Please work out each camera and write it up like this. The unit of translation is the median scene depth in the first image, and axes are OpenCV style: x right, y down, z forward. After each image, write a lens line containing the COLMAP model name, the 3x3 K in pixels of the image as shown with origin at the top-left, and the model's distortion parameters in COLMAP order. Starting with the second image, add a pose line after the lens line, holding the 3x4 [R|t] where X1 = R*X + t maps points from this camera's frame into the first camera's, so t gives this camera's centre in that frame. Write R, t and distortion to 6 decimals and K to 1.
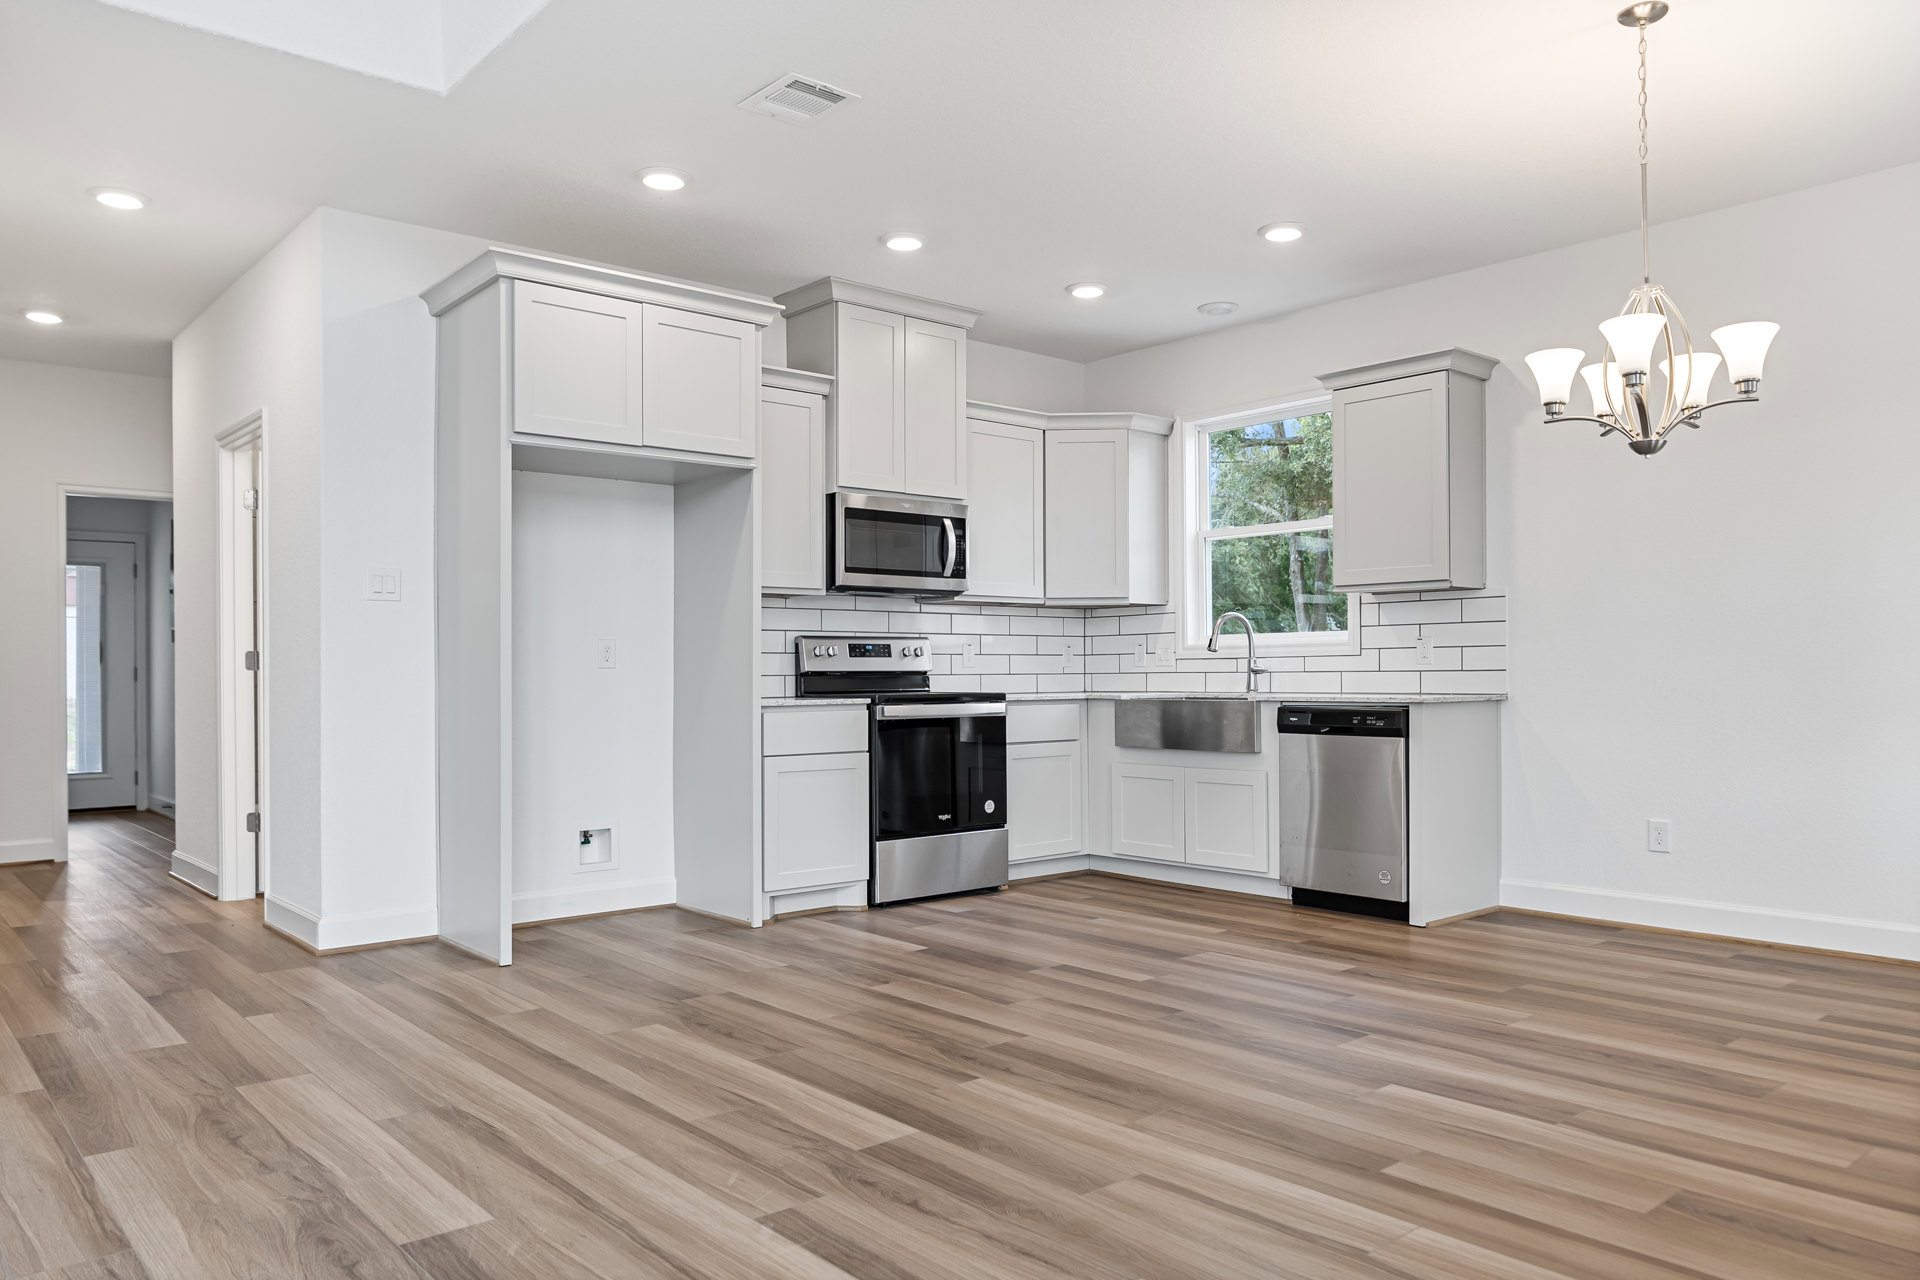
lens RADIAL K [[1340.6, 0, 971.2], [0, 1340.6, 664.1], [0, 0, 1]] dist [-0.007803, 0.003257]
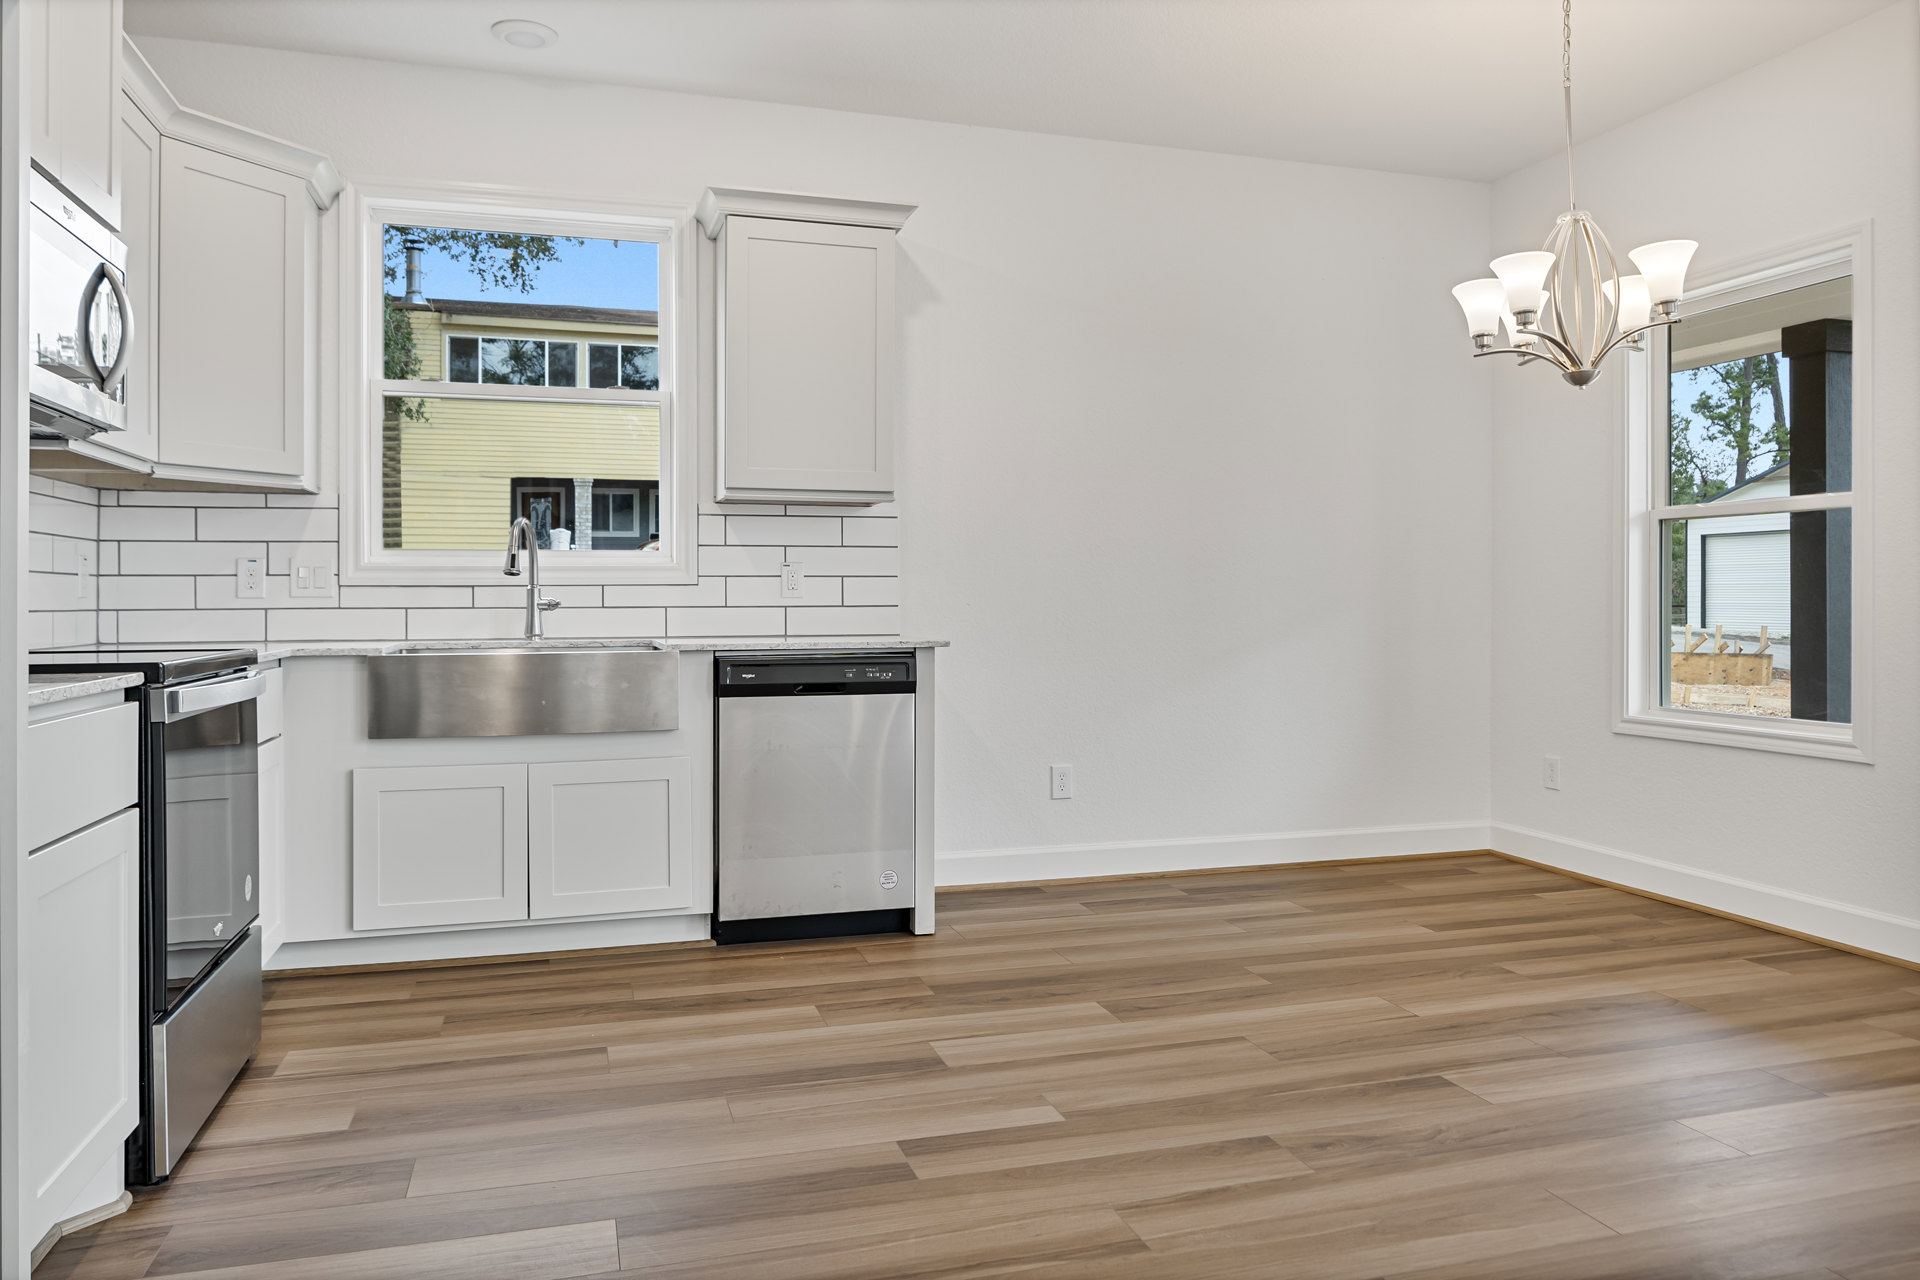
lens RADIAL K [[1342.5, 0, 968.9], [0, 1342.5, 598.9], [0, 0, 1]] dist [-0.007874, 0.000584]
pose [[0.406588, 0.007075, 0.913584, -0.364162], [-0.005943, 0.999969, -0.005099, 0.004529], [-0.913592, -0.003356, 0.406618, 0.651564]]
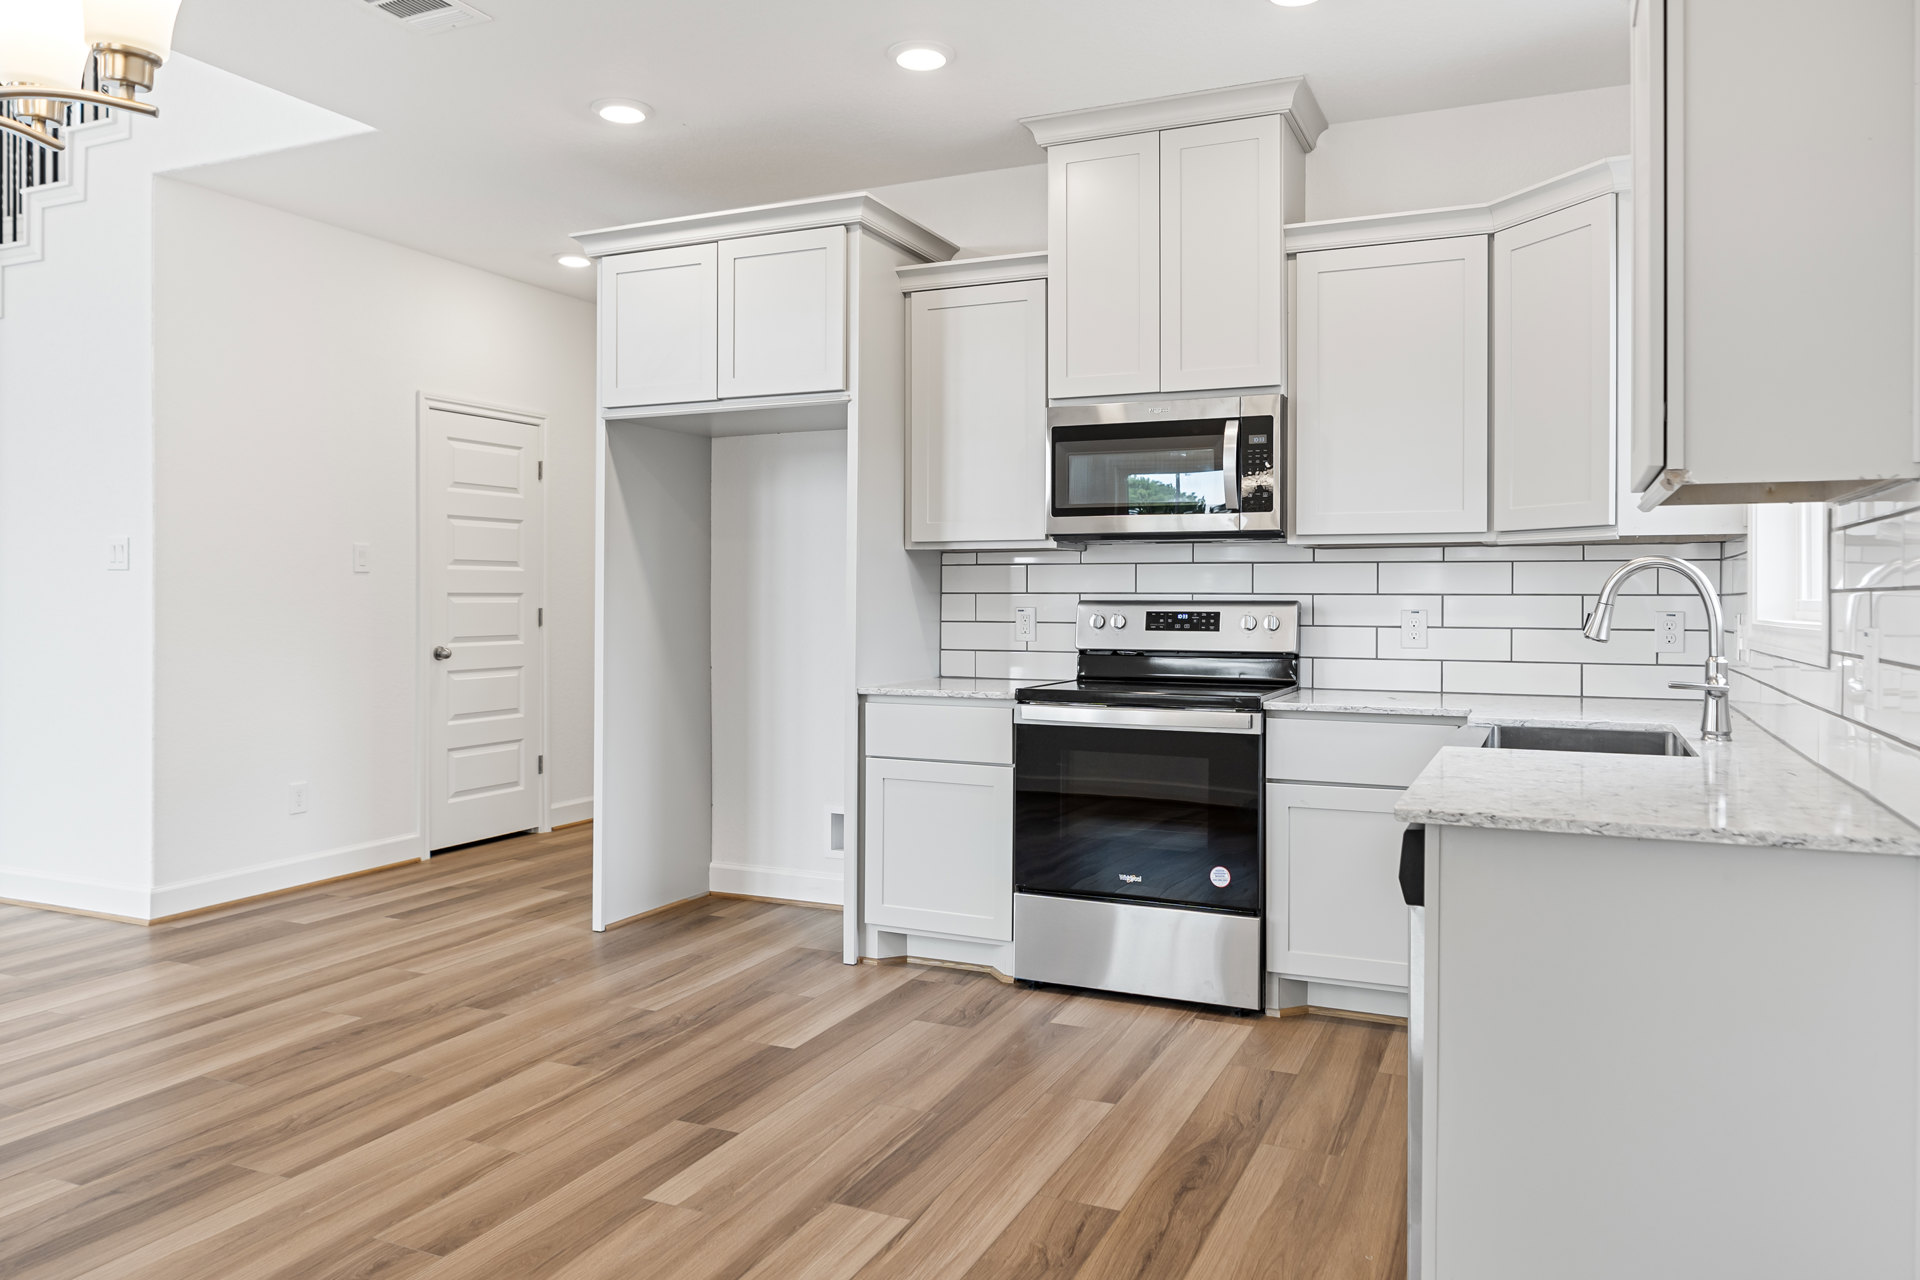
lens RADIAL K [[1334.3, 0, 970.5], [0, 1334.3, 602.3], [0, 0, 1]] dist [-0.004886, 0.002313]
pose [[0.417427, 0.011772, -0.908634, 0.604510], [0.001396, 0.999907, 0.013596, -0.035061], [0.908709, -0.006944, 0.417372, 0.724305]]
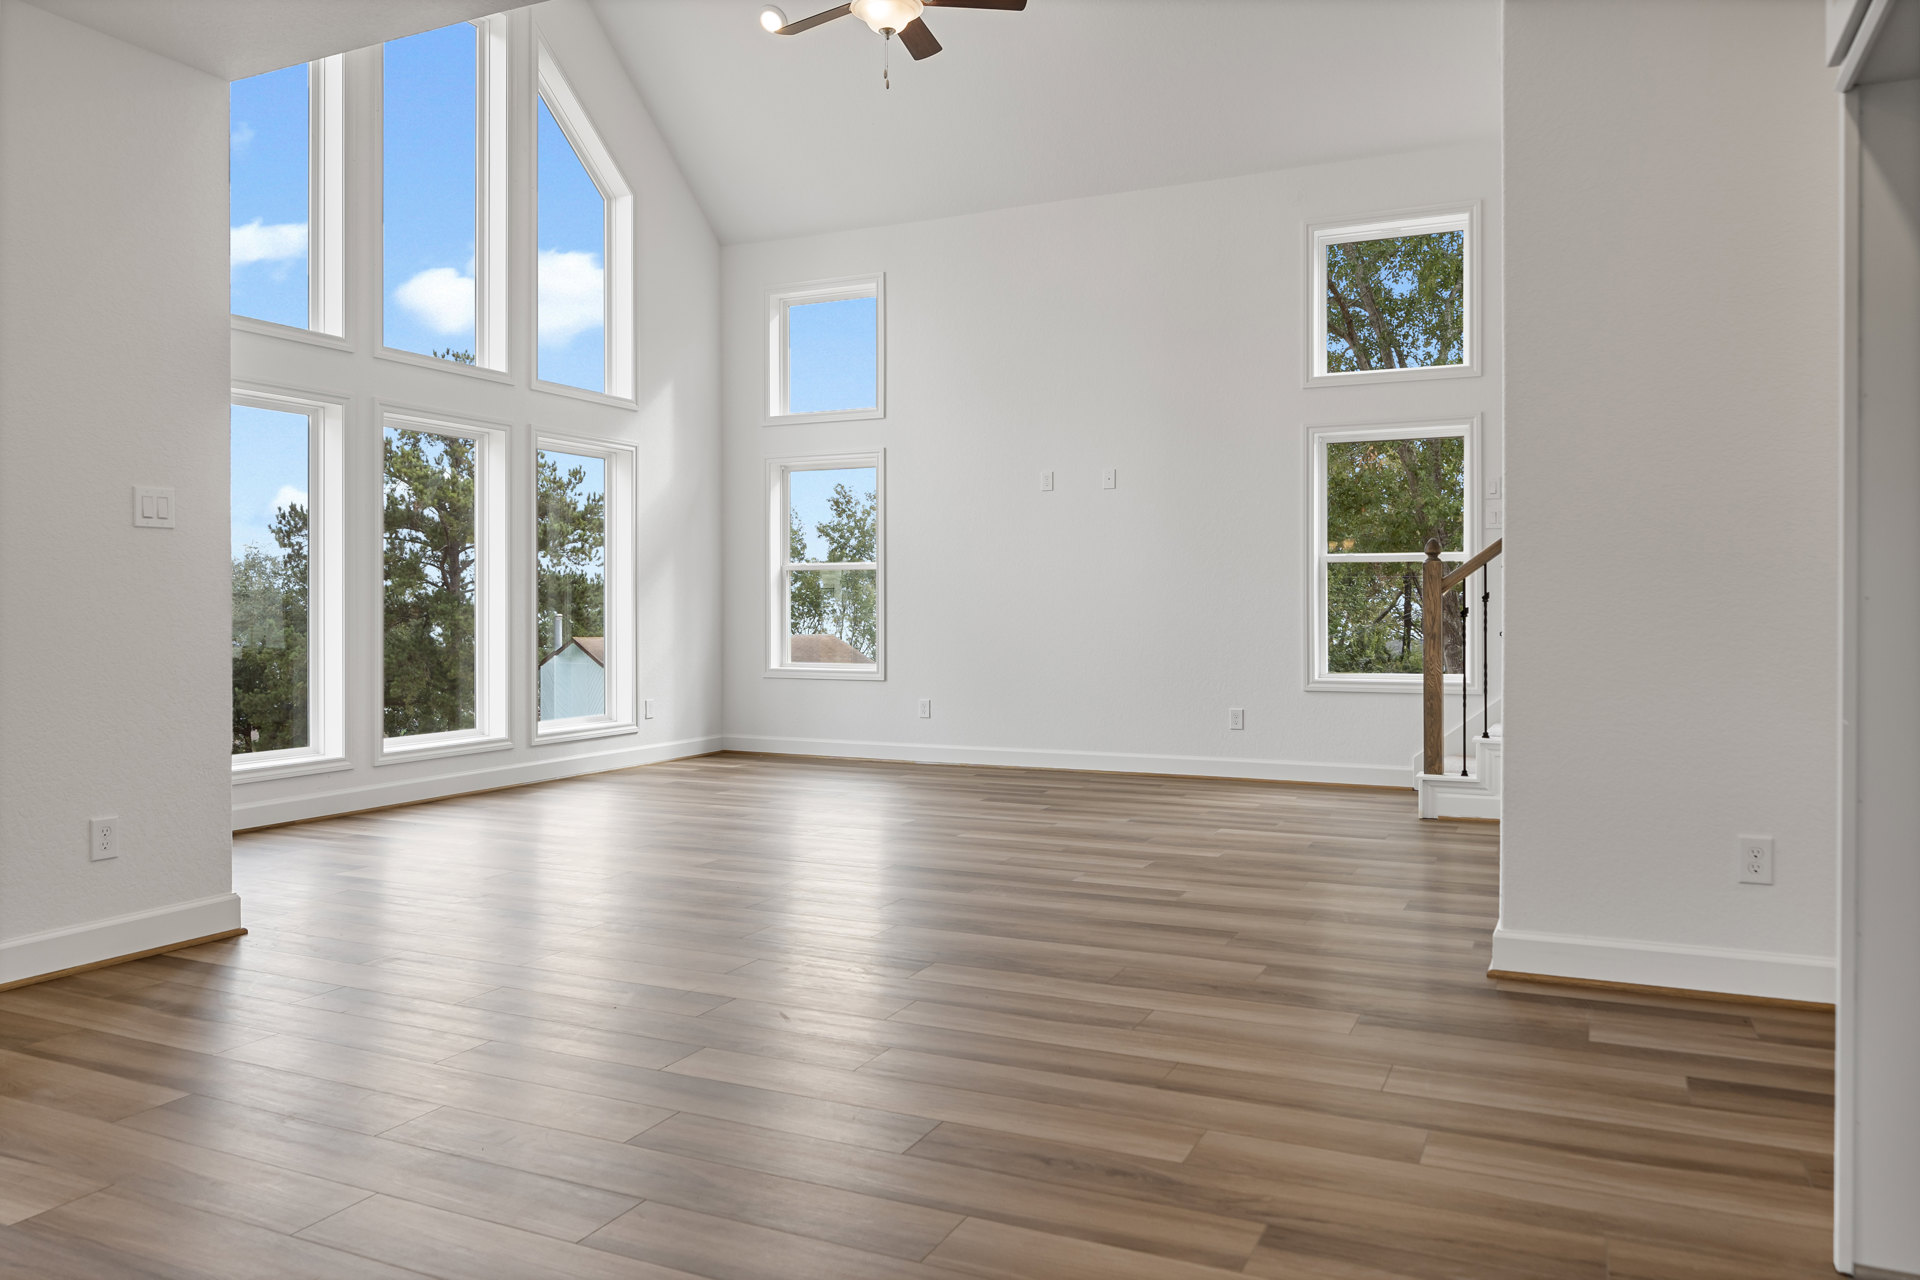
lens RADIAL K [[1334.3, 0, 970.5], [0, 1334.3, 602.3], [0, 0, 1]] dist [-0.004886, 0.002313]
pose [[-0.915770, 0.007320, -0.401635, 0.082114], [0.010826, 0.999921, -0.006461, 0.001950], [0.401556, -0.010264, -0.915777, 1.121584]]
